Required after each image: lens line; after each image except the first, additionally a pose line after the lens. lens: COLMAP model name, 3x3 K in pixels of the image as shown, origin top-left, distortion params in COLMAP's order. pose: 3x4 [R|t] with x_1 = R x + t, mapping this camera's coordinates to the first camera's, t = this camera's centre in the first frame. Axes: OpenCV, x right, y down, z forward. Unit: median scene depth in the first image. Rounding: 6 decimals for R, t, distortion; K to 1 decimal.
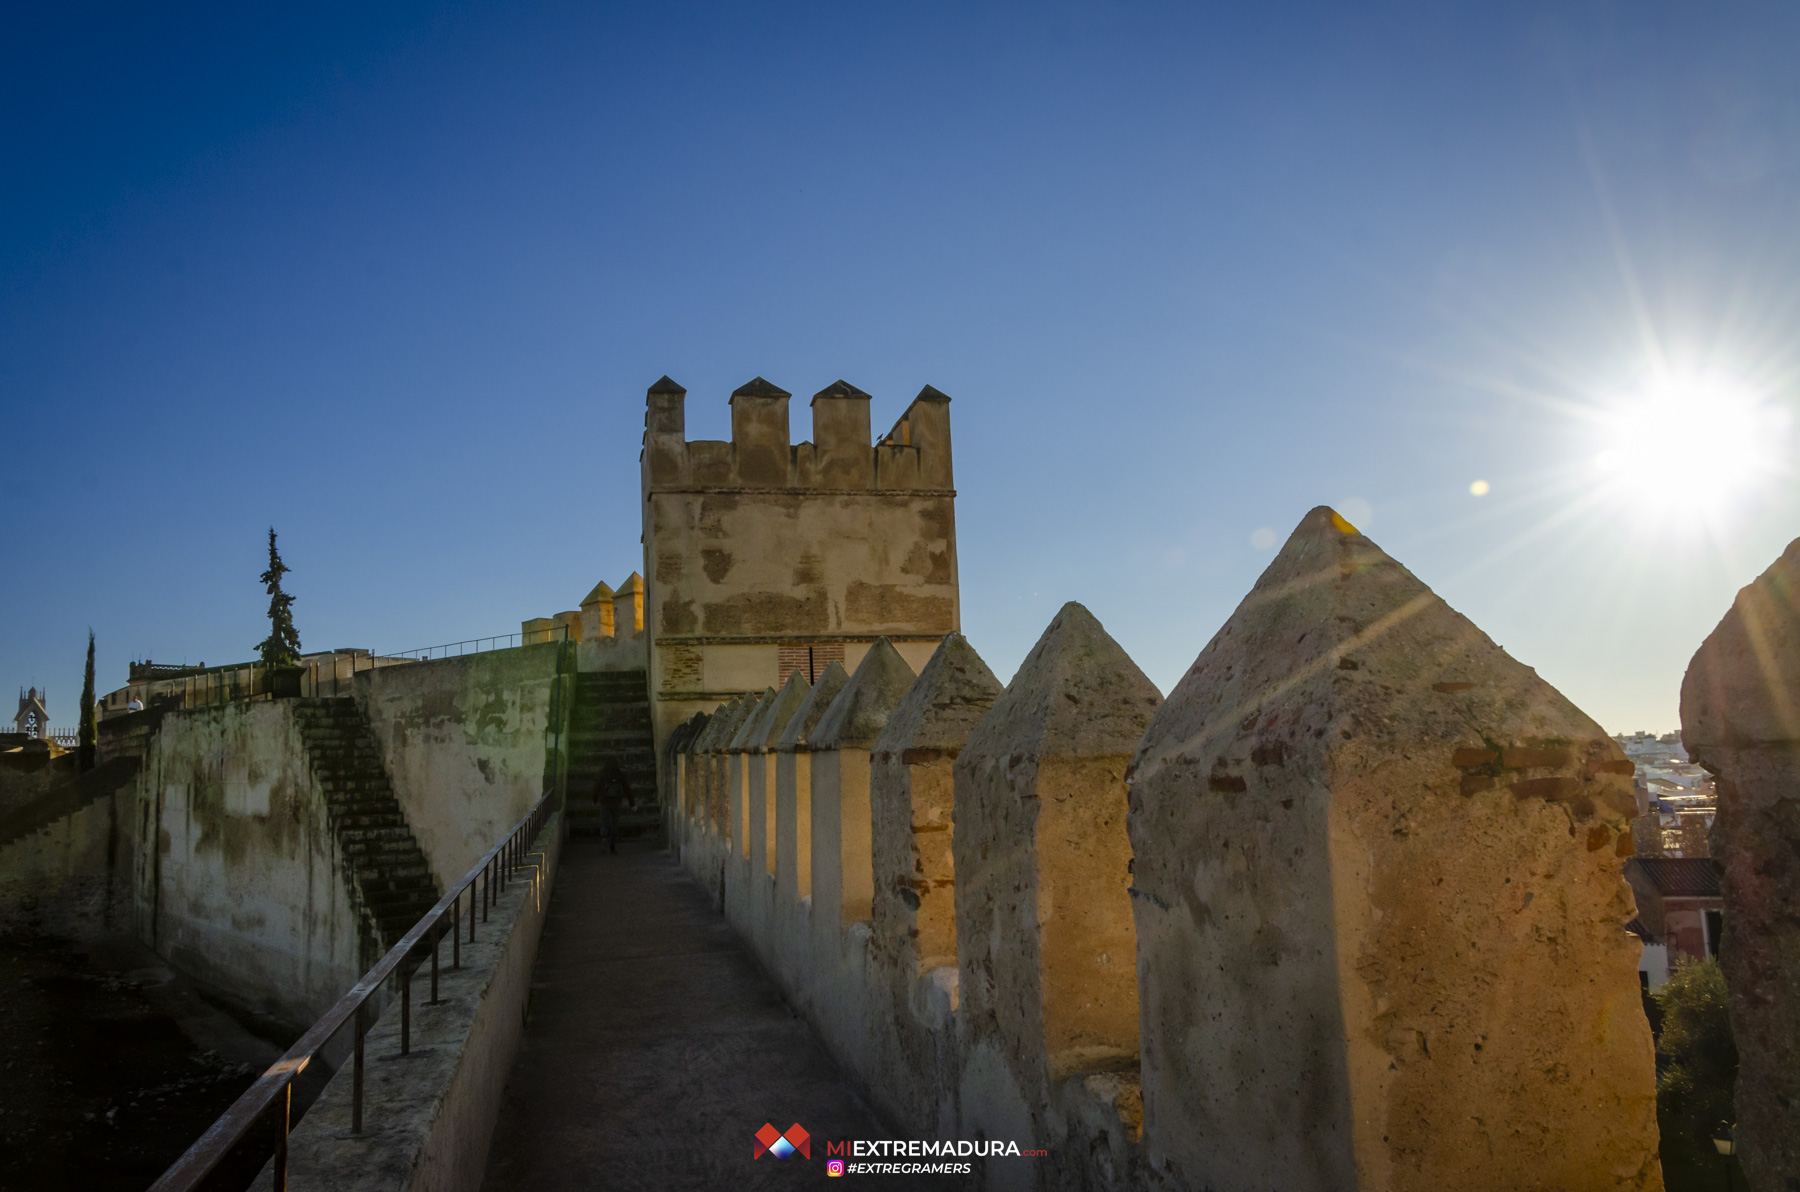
lens RADIAL K [[1373.3, 0, 898.4], [0, 1373.3, 592.9], [0, 0, 1]] dist [0.001047, 0.003483]
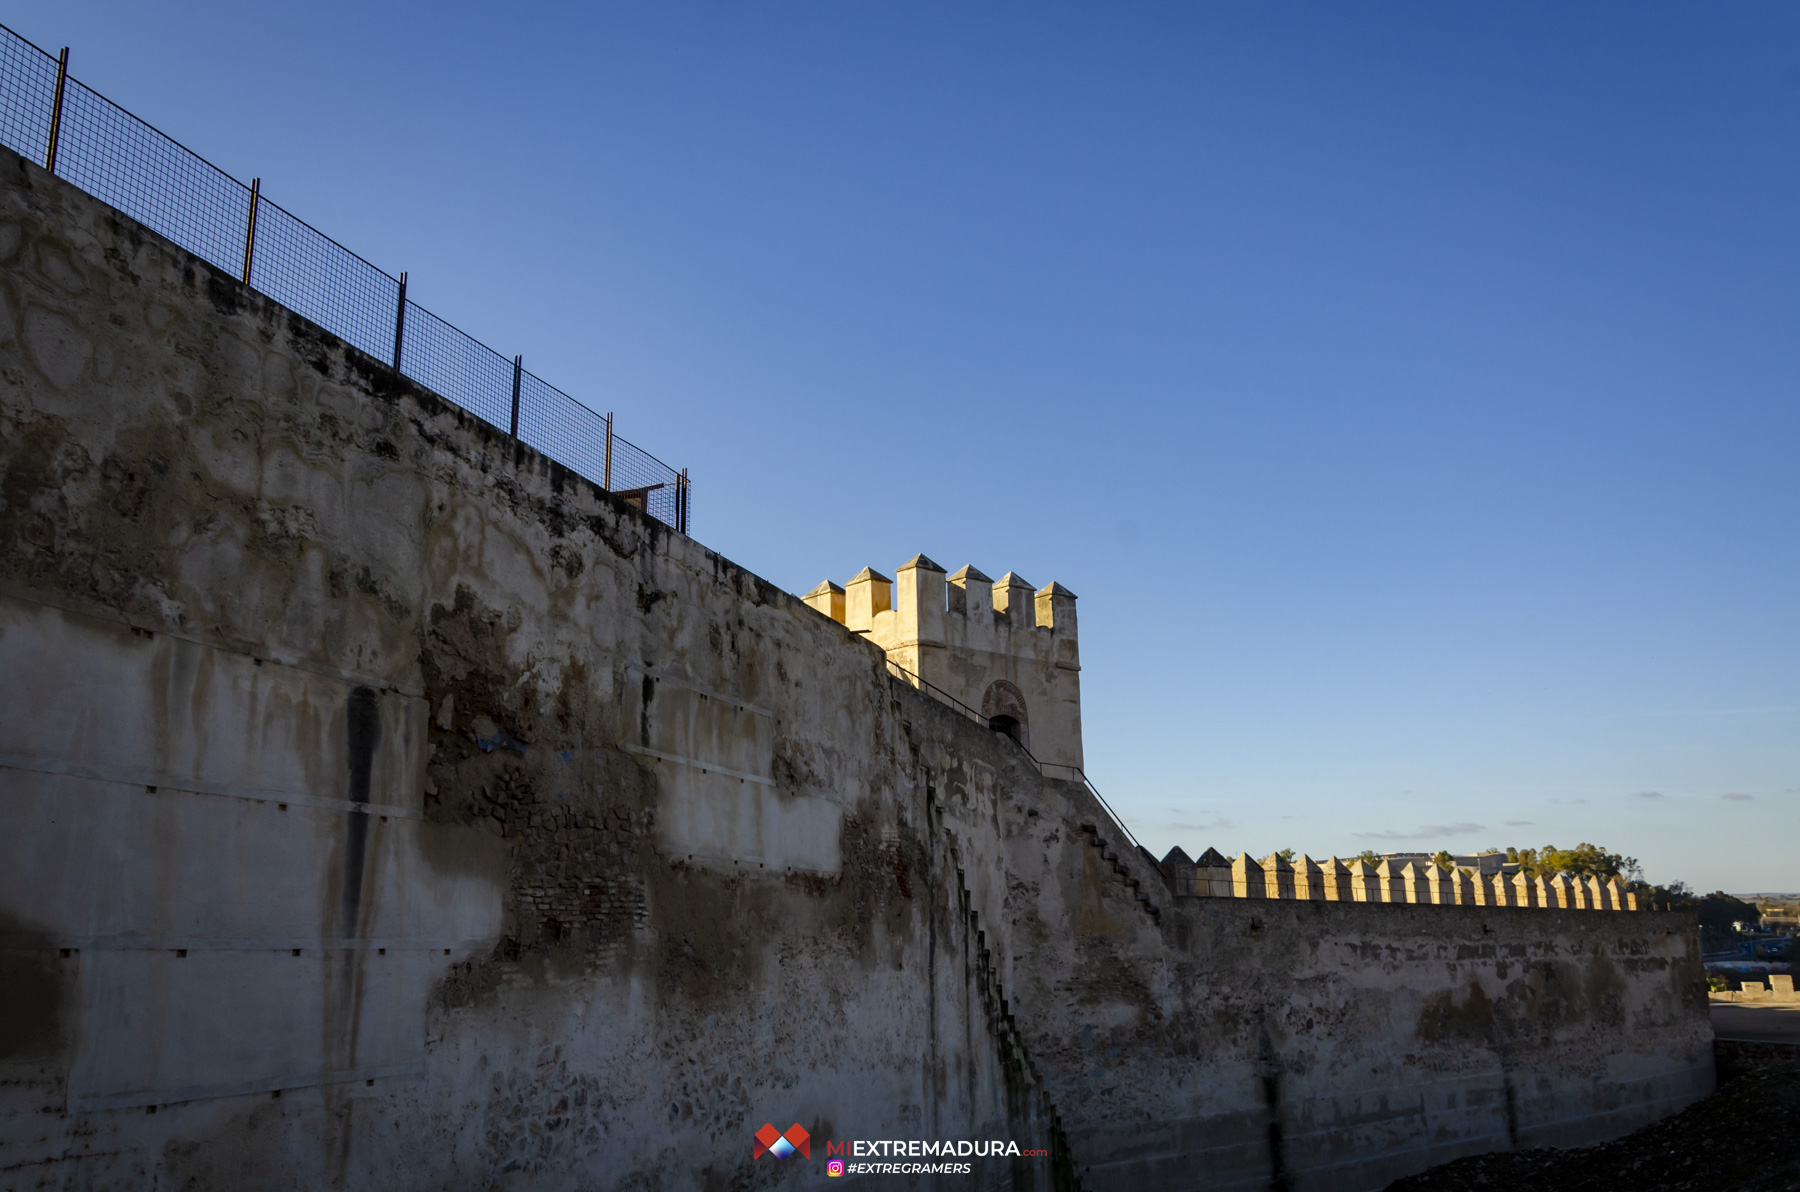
lens RADIAL K [[1373.3, 0, 895.5], [0, 1373.3, 597.9], [0, 0, 1]] dist [0.001047, 0.003483]
pose [[-0.481869, 0.248964, 0.840130, -0.995456], [-0.081218, 0.941969, -0.325727, 0.254000], [-0.872471, -0.225191, -0.433686, 1.381348]]
